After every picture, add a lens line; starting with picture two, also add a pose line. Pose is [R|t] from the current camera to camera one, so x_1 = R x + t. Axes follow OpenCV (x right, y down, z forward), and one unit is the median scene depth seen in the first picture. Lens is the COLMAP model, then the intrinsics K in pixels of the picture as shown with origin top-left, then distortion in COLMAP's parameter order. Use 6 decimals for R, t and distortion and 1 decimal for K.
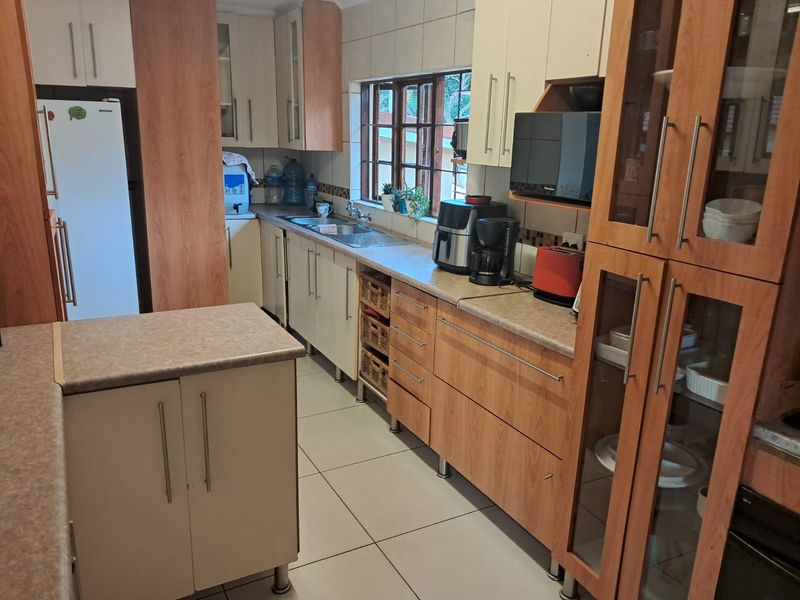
lens RADIAL K [[624.5, 0, 400.8], [0, 624.5, 301.6], [0, 0, 1]] dist [0.020337, -0.051542]
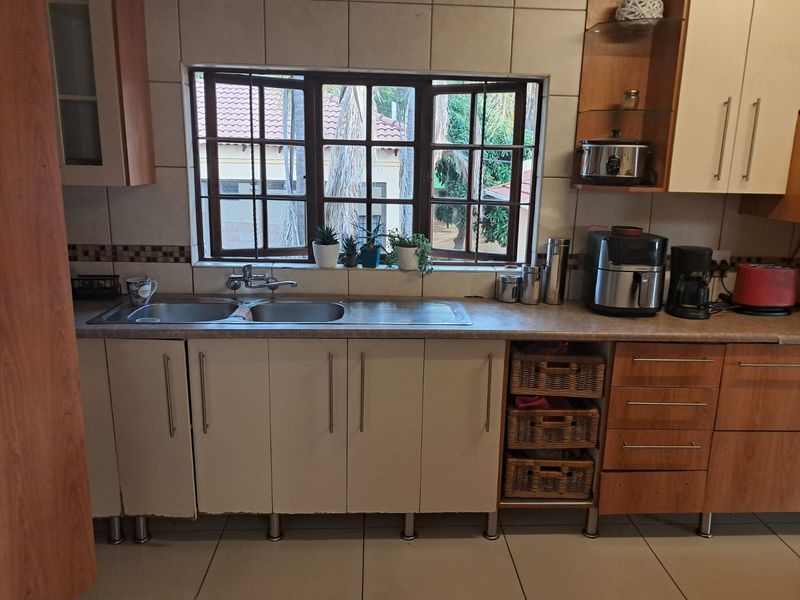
lens RADIAL K [[624.5, 0, 398.6], [0, 624.5, 300.0], [0, 0, 1]] dist [0.020337, -0.051542]
pose [[0.453440, -0.224236, 0.862618, -0.830100], [0.230271, 0.964449, 0.129663, -0.264080], [-0.861027, 0.139842, 0.488955, 0.902941]]
